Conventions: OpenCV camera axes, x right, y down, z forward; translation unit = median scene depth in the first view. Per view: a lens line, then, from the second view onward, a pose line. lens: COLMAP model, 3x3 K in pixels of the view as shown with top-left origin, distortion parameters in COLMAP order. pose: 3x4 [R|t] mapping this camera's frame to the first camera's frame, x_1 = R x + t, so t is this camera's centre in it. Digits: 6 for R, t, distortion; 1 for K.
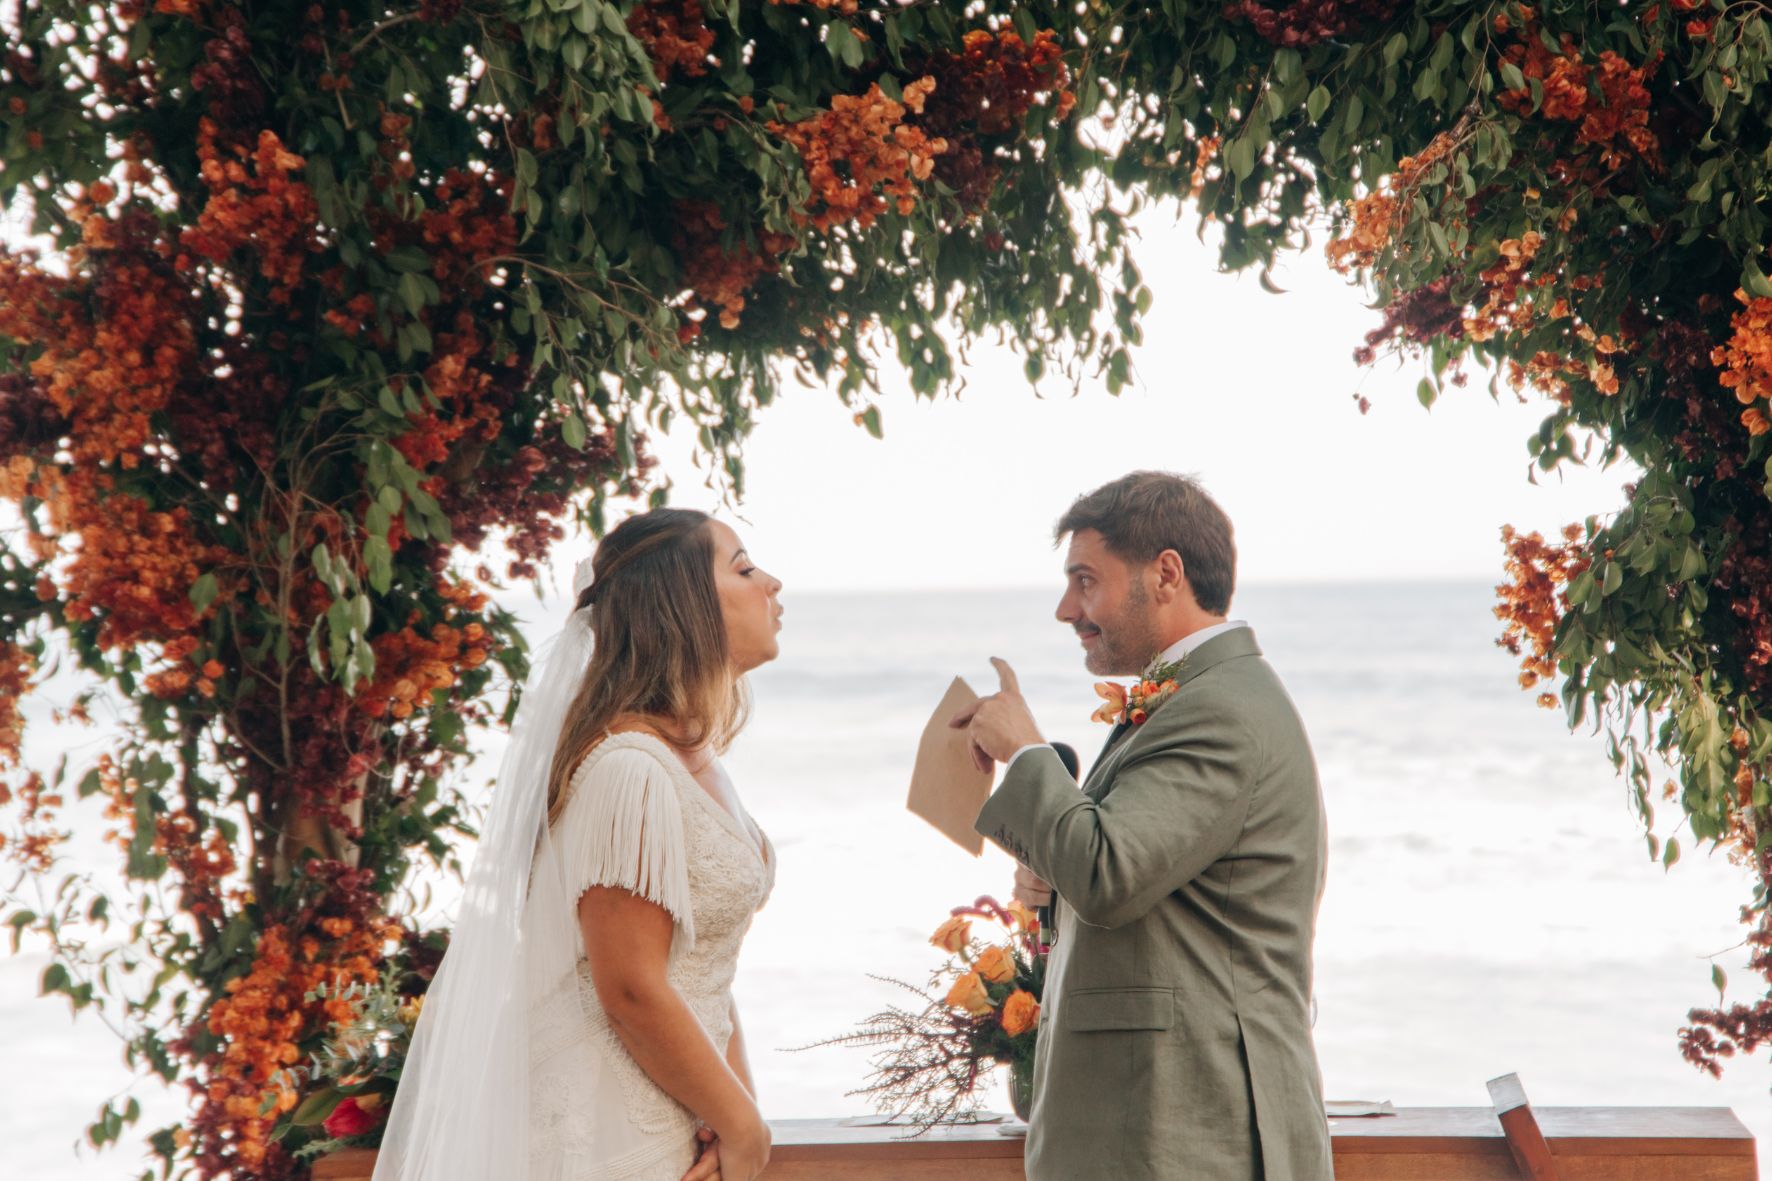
lens RADIAL K [[5291.6, 0, 940.5], [0, 5291.6, 607.5], [0, 0, 1]] dist [1.040748, 2.887896]
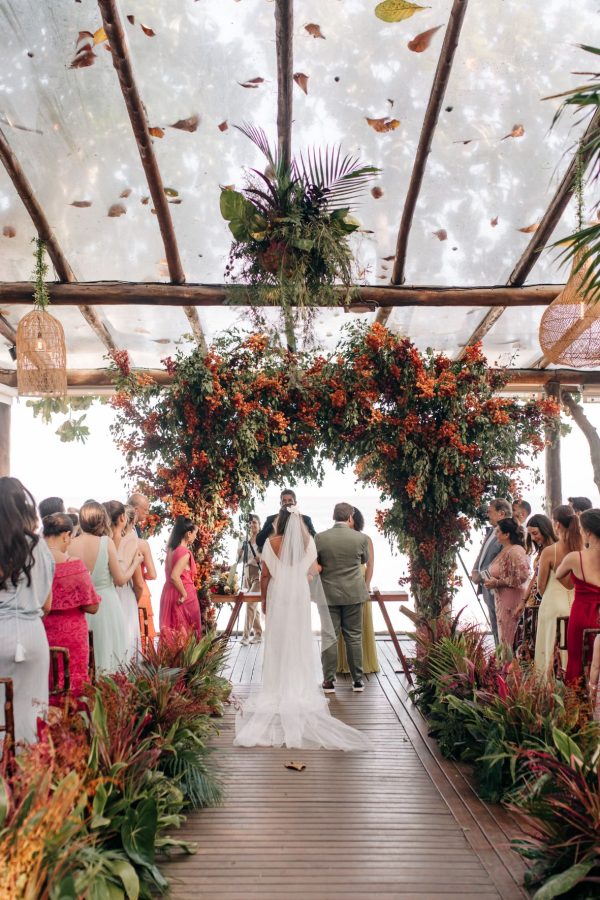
lens RADIAL K [[1101.0, 0, 301.0], [0, 1101.0, 452.0], [0, 0, 1]] dist [0.006945, -0.455306]
pose [[0.998213, 0.021233, 0.055864, -0.074253], [-0.018831, 0.998890, -0.043172, -0.025171], [-0.056719, 0.042042, 0.997505, -0.429280]]
